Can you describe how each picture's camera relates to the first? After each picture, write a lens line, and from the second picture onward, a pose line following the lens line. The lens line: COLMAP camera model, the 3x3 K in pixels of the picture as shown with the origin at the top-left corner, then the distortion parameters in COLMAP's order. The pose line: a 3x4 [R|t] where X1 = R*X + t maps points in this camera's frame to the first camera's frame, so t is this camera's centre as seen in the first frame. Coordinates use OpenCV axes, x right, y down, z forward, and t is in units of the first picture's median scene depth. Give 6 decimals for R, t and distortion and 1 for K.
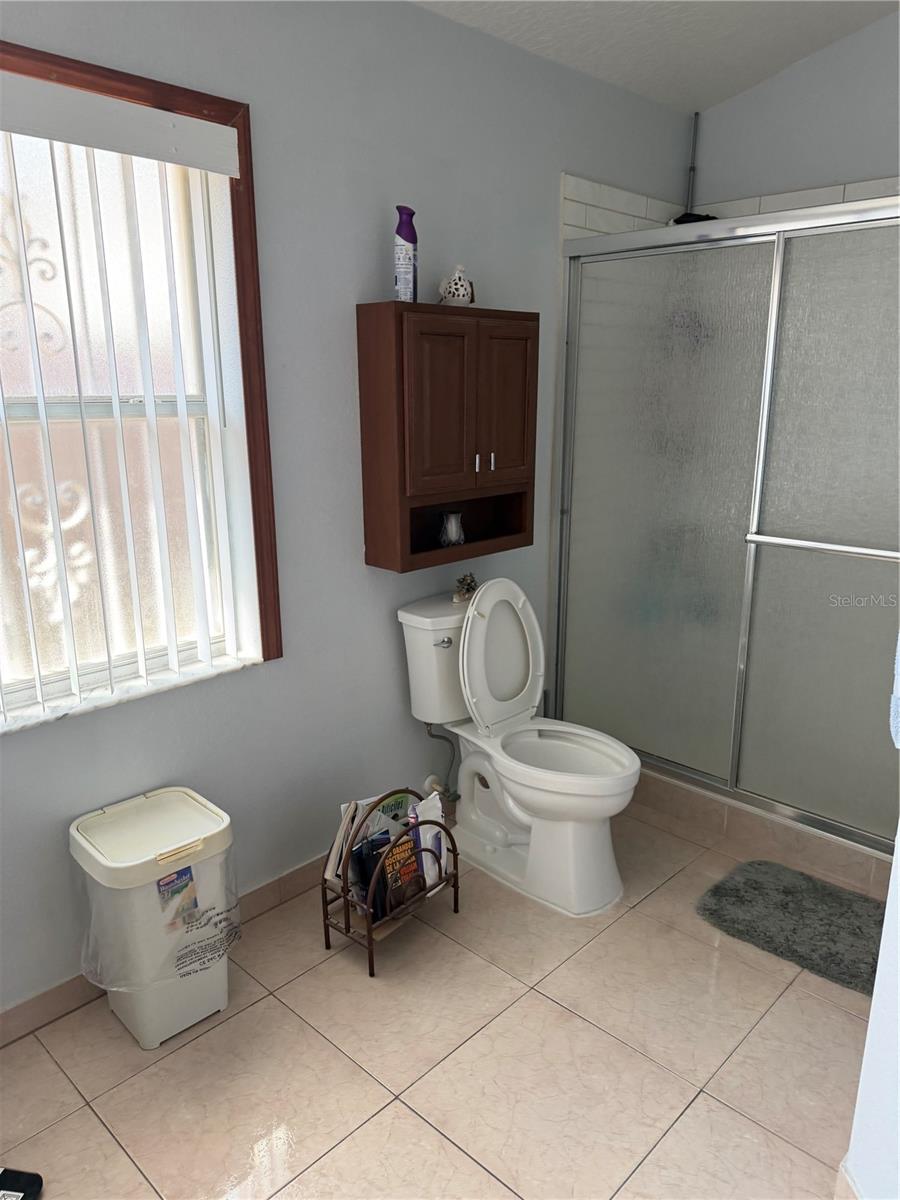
lens RADIAL K [[856.6, 0, 447.1], [0, 856.6, 603.6], [0, 0, 1]] dist [0.088651, -0.093062]
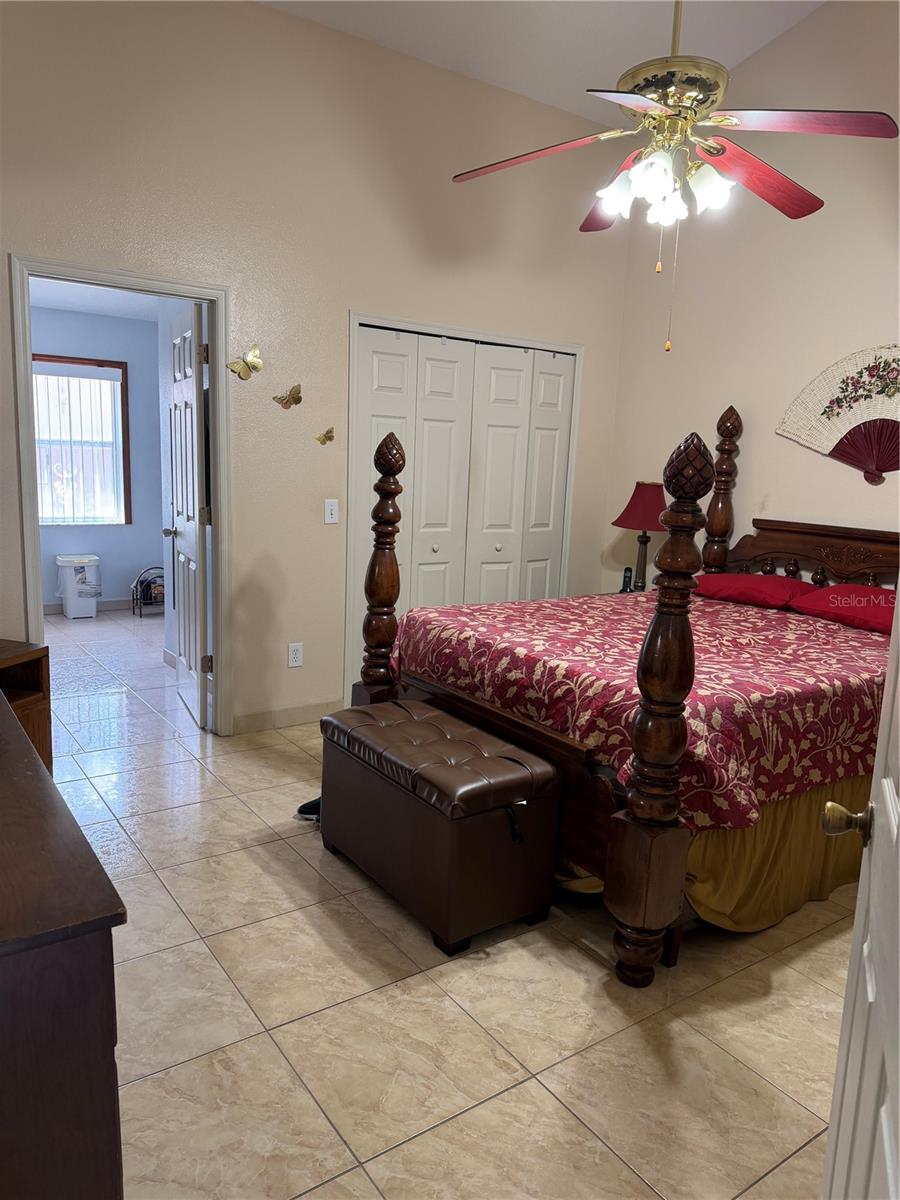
lens RADIAL K [[856.6, 0, 447.1], [0, 856.6, 603.6], [0, 0, 1]] dist [0.088651, -0.093062]
pose [[0.980686, 0.073169, -0.181386, 1.787887], [-0.087327, 0.993623, -0.071328, 0.555503], [0.175010, 0.085791, 0.980822, -2.198249]]
